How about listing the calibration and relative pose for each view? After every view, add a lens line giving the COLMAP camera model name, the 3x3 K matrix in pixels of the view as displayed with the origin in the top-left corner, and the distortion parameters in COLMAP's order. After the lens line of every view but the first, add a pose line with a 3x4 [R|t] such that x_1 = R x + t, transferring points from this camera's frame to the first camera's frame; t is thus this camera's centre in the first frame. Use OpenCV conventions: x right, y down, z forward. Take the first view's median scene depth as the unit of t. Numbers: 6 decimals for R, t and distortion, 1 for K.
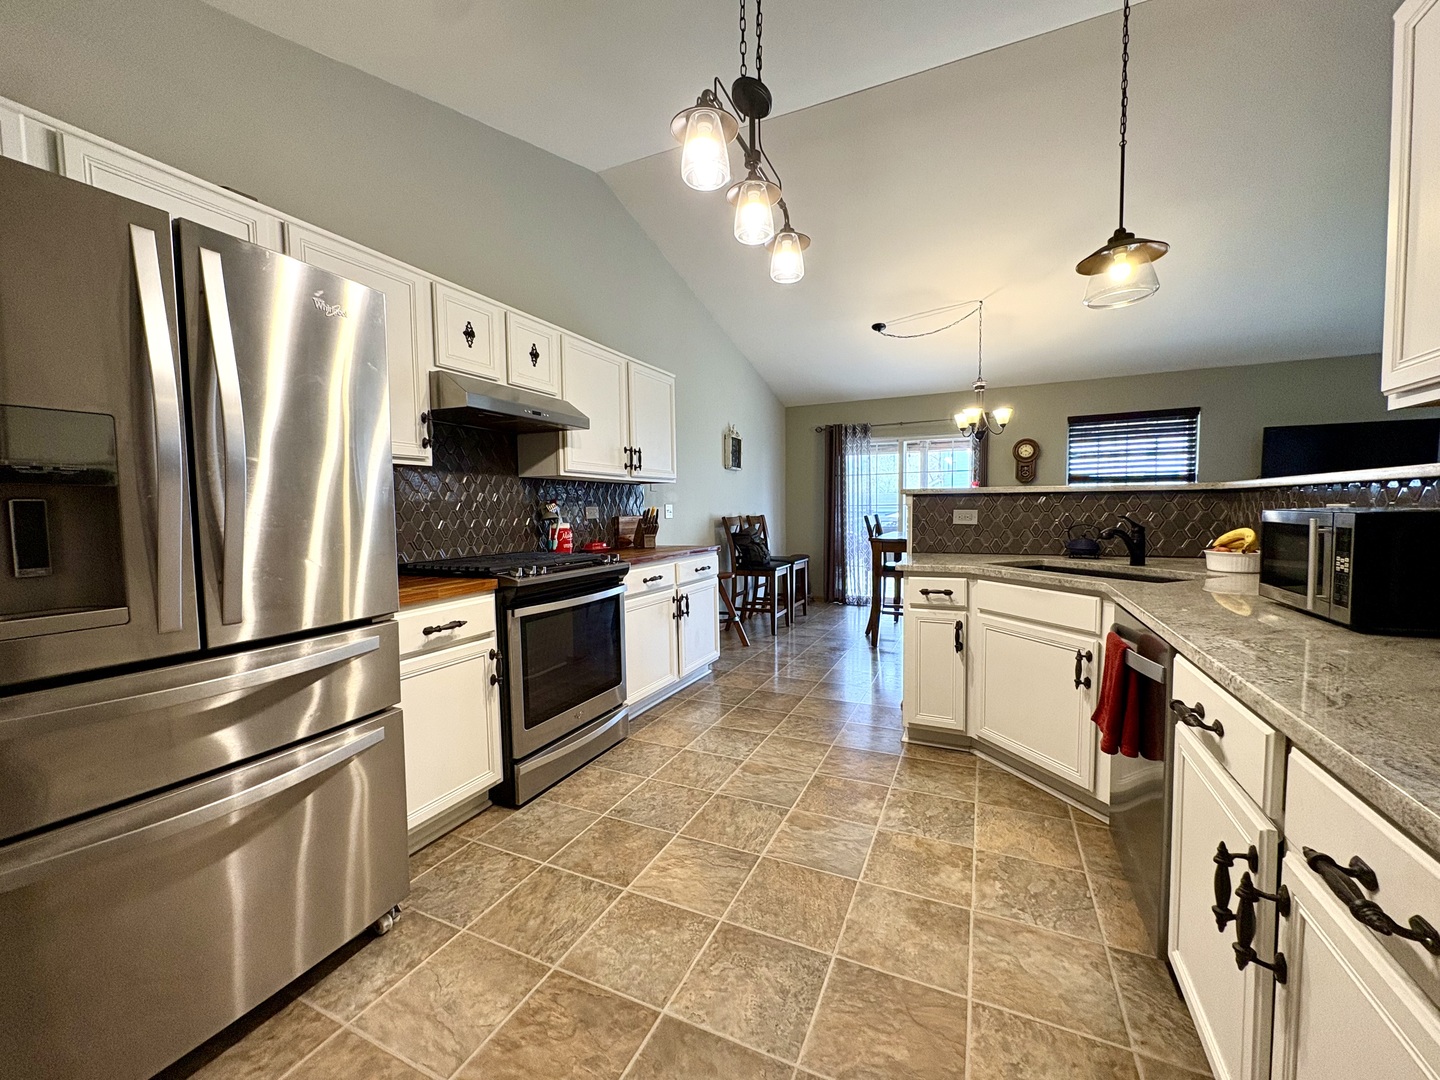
lens RADIAL K [[571.0, 0, 723.1], [0, 571.0, 540.5], [0, 0, 1]] dist [-0.001479, 0.000037]
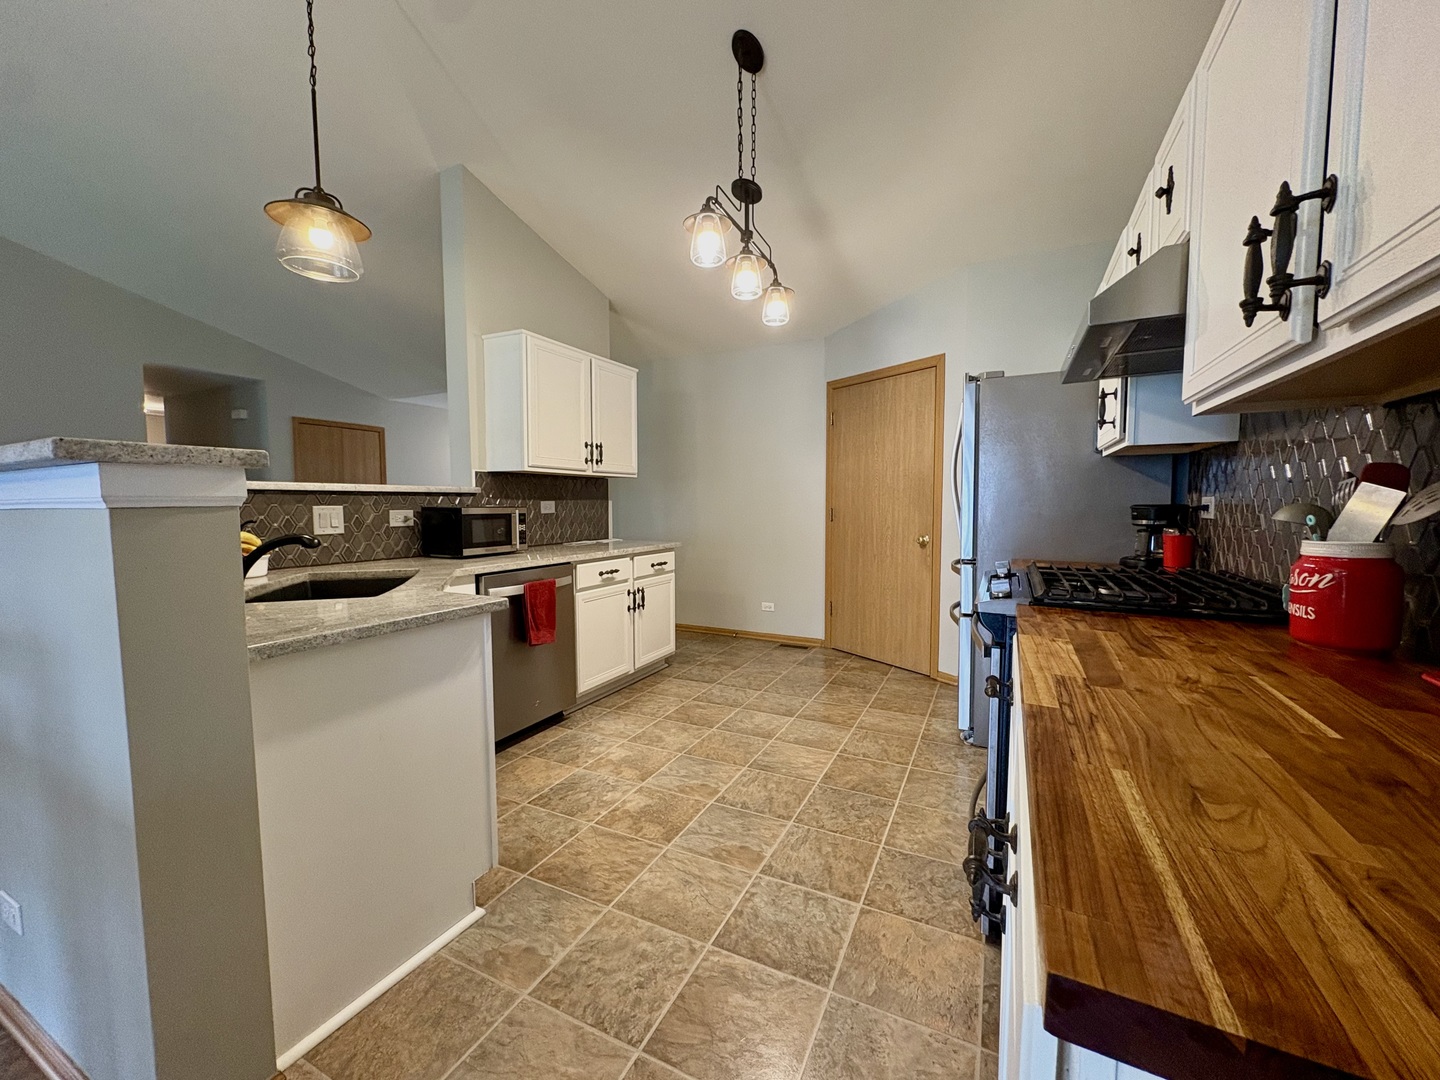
lens RADIAL K [[571.0, 0, 723.1], [0, 571.0, 540.5], [0, 0, 1]] dist [-0.001479, 0.000037]
pose [[-0.999562, 0.015786, 0.025041, 0.079182], [0.018809, 0.991921, 0.125454, -0.129257], [-0.022859, 0.125870, -0.991783, 2.235656]]
